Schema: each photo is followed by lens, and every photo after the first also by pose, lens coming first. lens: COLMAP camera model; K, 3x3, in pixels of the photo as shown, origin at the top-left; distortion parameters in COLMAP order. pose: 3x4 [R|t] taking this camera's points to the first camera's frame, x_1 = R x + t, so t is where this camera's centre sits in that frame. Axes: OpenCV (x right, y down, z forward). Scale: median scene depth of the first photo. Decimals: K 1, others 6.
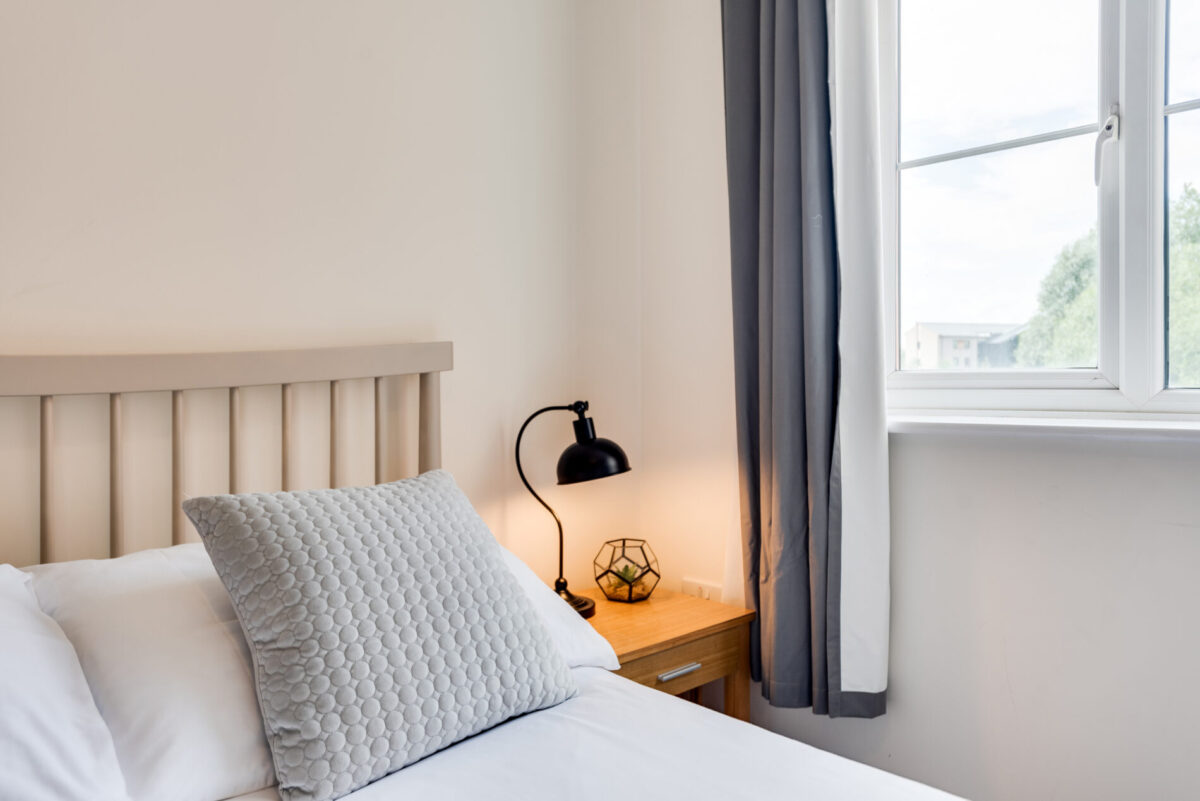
lens RADIAL K [[838.3, 0, 594.6], [0, 838.3, 401.2], [0, 0, 1]] dist [0.002047, -0.001595]
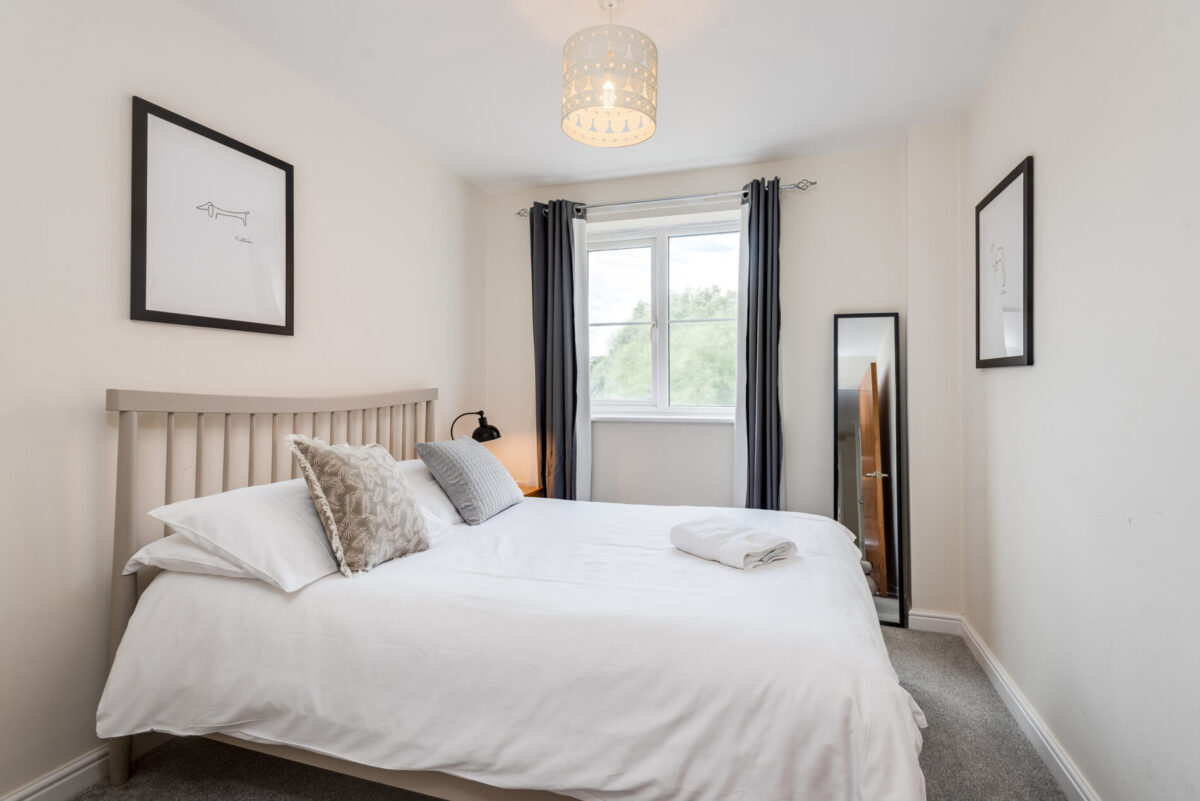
lens RADIAL K [[556.0, 0, 604.3], [0, 556.0, 398.0], [0, 0, 1]] dist [0.006930, -0.000475]
pose [[0.884119, 0.001392, 0.467259, -0.510234], [0.003120, 0.999956, -0.008883, -0.023925], [-0.467250, 0.009312, 0.884076, -0.734390]]
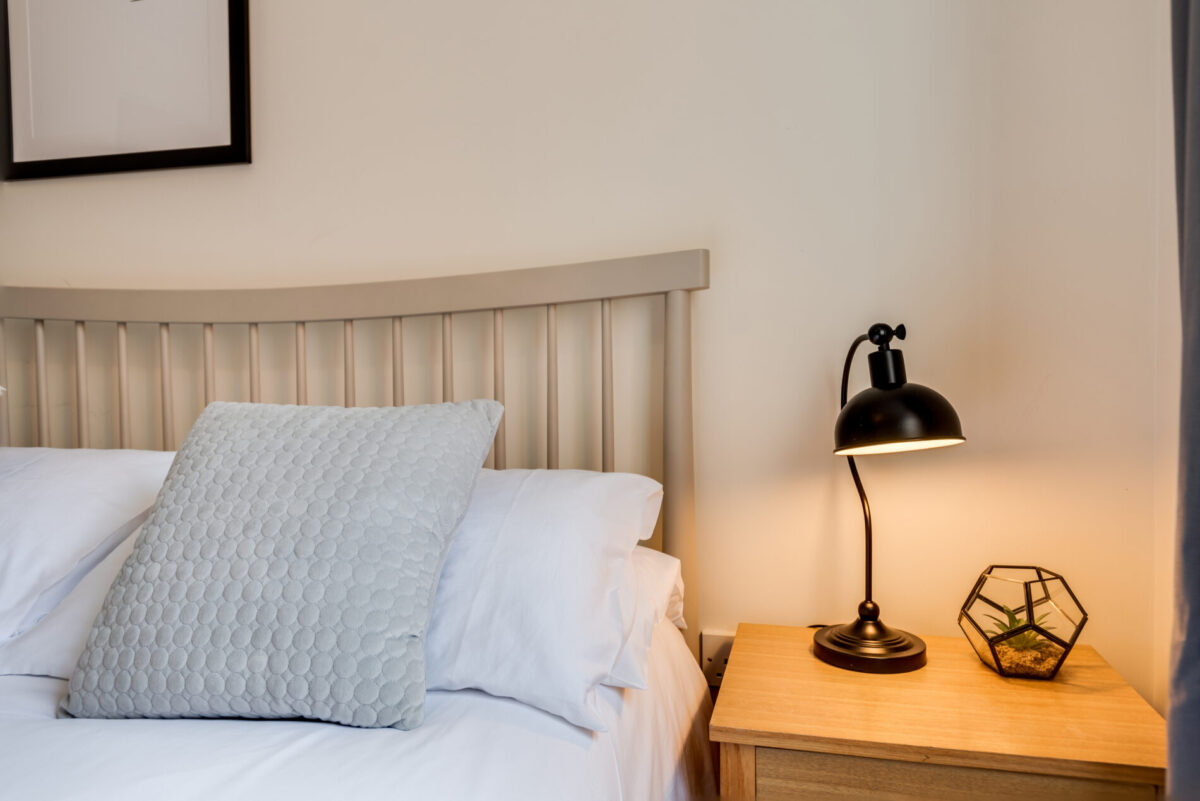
lens RADIAL K [[838.3, 0, 594.6], [0, 838.3, 401.2], [0, 0, 1]] dist [0.002047, -0.001595]
pose [[0.554976, 0.031252, -0.831279, 0.404195], [-0.017244, 0.999512, 0.026064, 0.047060], [0.831687, -0.000130, 0.555244, 0.502164]]
